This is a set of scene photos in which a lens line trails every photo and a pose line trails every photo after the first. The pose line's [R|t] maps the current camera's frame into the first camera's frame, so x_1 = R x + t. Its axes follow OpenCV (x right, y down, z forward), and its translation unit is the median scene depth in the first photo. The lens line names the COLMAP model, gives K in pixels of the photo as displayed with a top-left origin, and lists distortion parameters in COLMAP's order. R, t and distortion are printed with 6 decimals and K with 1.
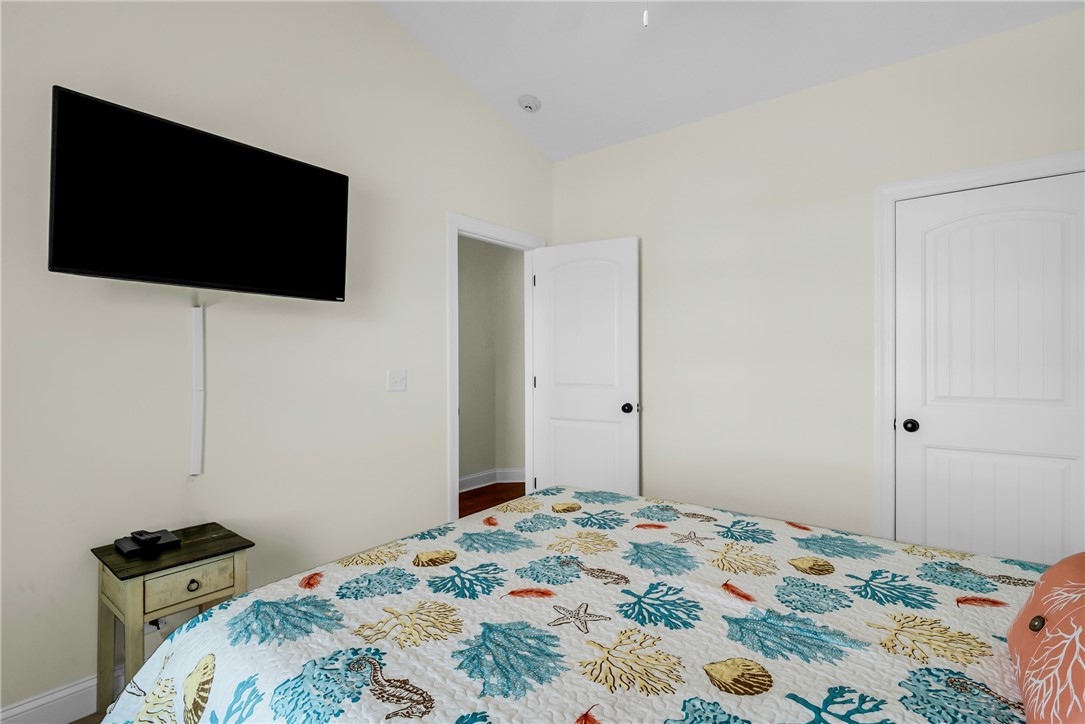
lens RADIAL K [[512.7, 0, 543.0], [0, 512.7, 360.9], [0, 0, 1]] dist [-0.001875, -0.001322]
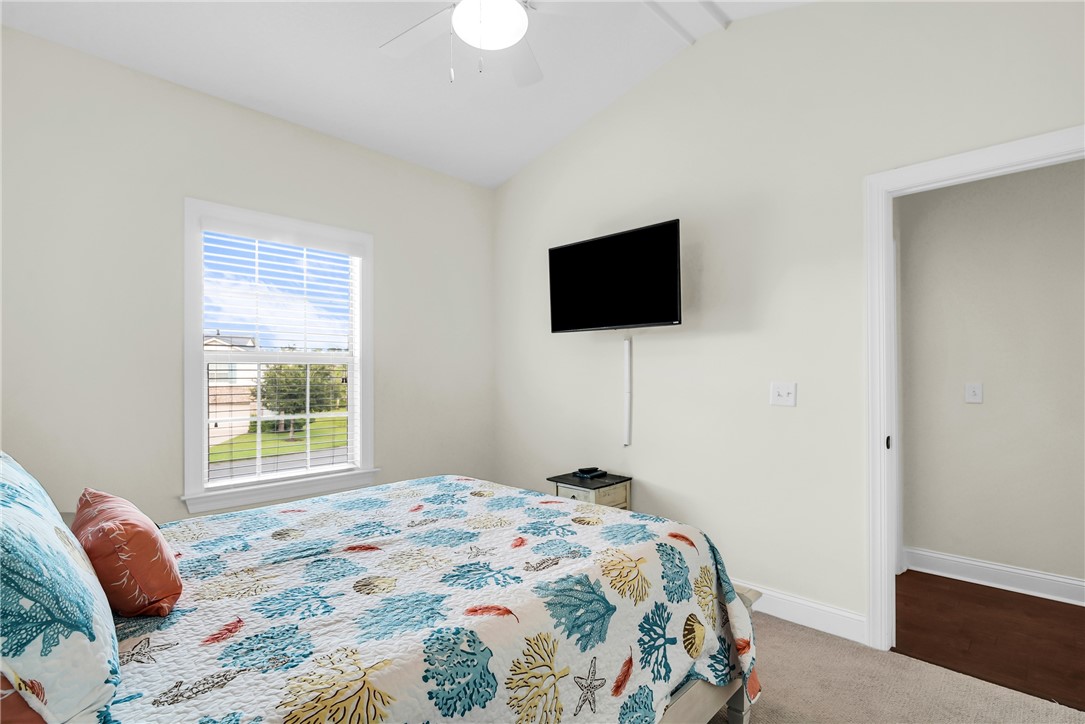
lens RADIAL K [[512.7, 0, 543.6], [0, 512.7, 366.7], [0, 0, 1]] dist [-0.001875, -0.001322]
pose [[-0.099455, -0.012317, -0.994966, 1.201645], [0.000475, 0.999923, -0.012426, -0.001692], [0.995042, -0.001709, -0.099441, 1.159051]]
